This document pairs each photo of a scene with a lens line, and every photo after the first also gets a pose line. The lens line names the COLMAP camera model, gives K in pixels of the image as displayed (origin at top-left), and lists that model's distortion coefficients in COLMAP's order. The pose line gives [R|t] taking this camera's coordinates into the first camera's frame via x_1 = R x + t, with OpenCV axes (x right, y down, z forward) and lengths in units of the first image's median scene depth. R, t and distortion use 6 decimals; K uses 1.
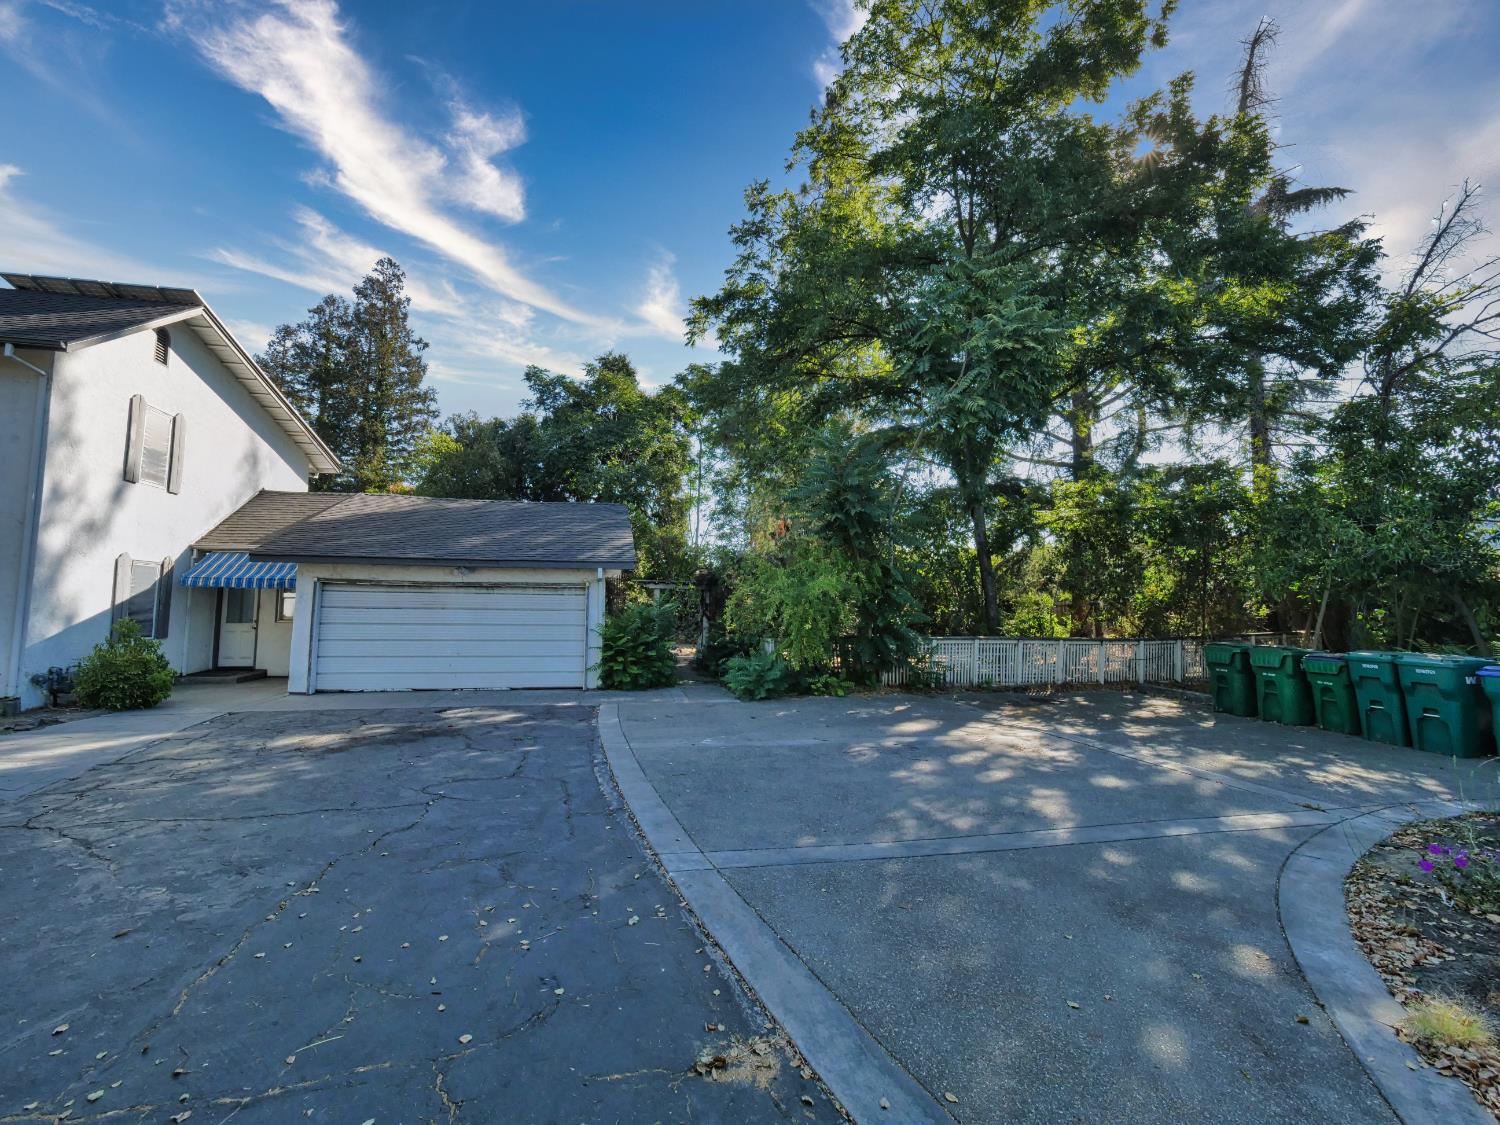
lens RADIAL K [[635.0, 0, 736.7], [0, 635.0, 557.5], [0, 0, 1]] dist [-0.015937, 0.003505]
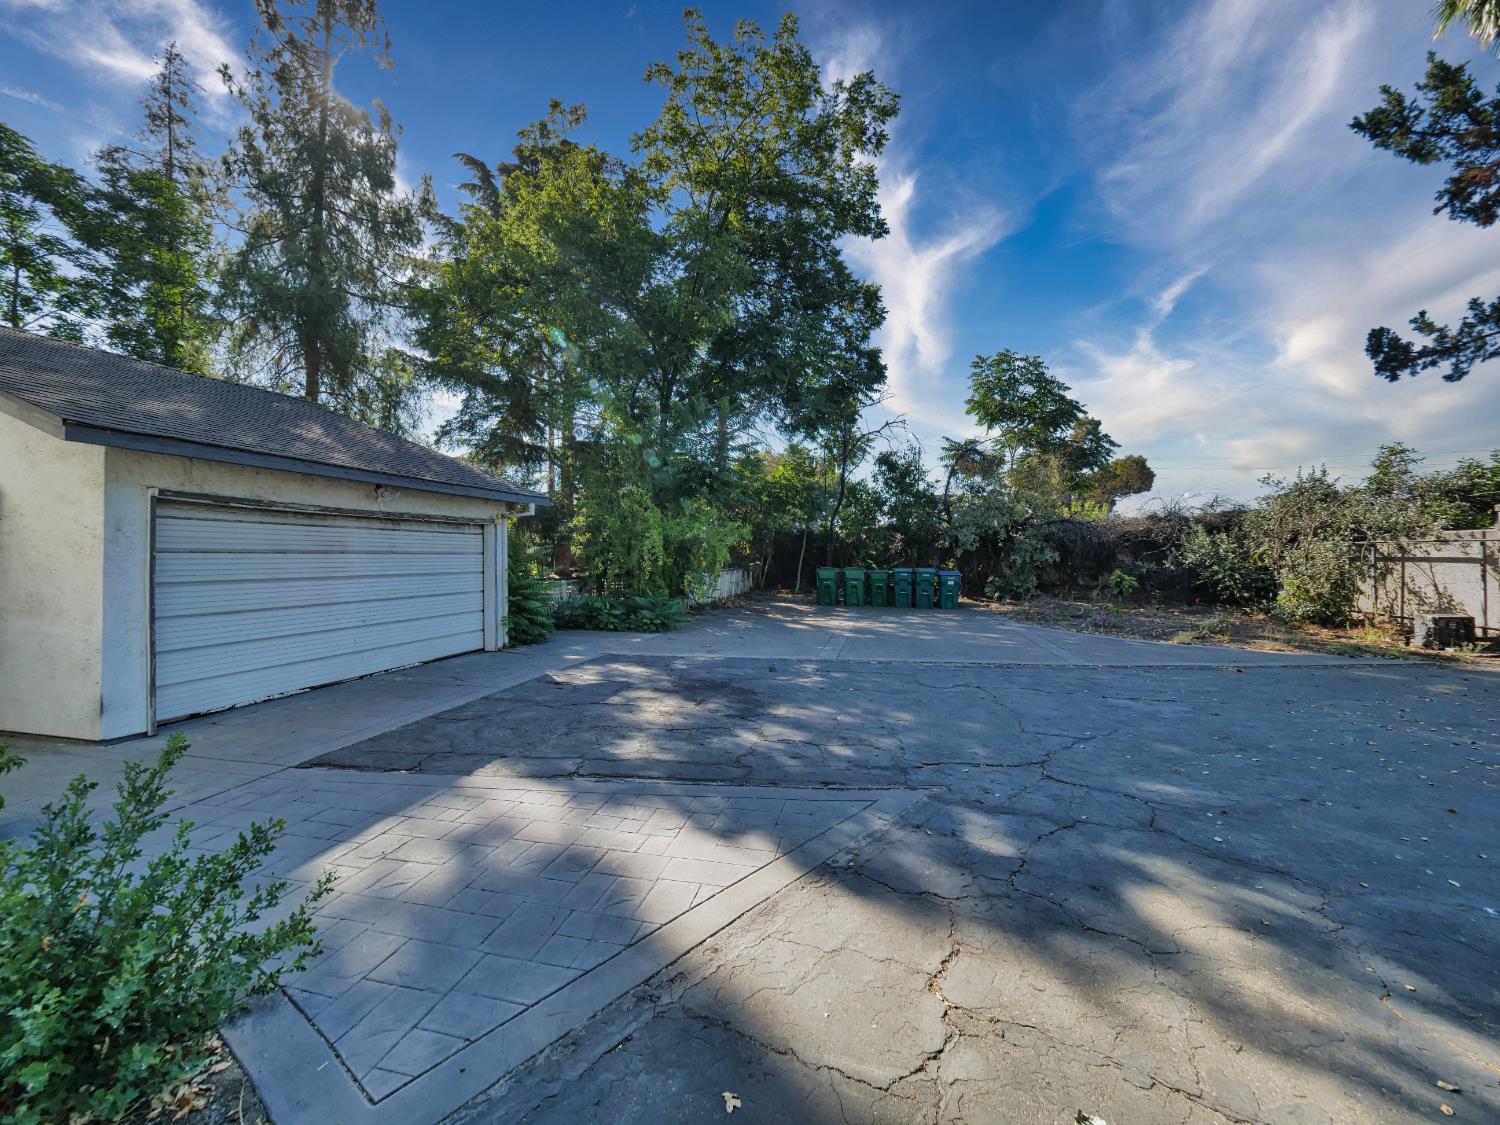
lens RADIAL K [[635.0, 0, 751.5], [0, 635.0, 556.8], [0, 0, 1]] dist [-0.015937, 0.003505]
pose [[0.400131, -0.011983, 0.916380, -0.902008], [-0.069327, 0.996654, 0.043303, 0.031761], [-0.913832, -0.080857, 0.397961, 0.401325]]
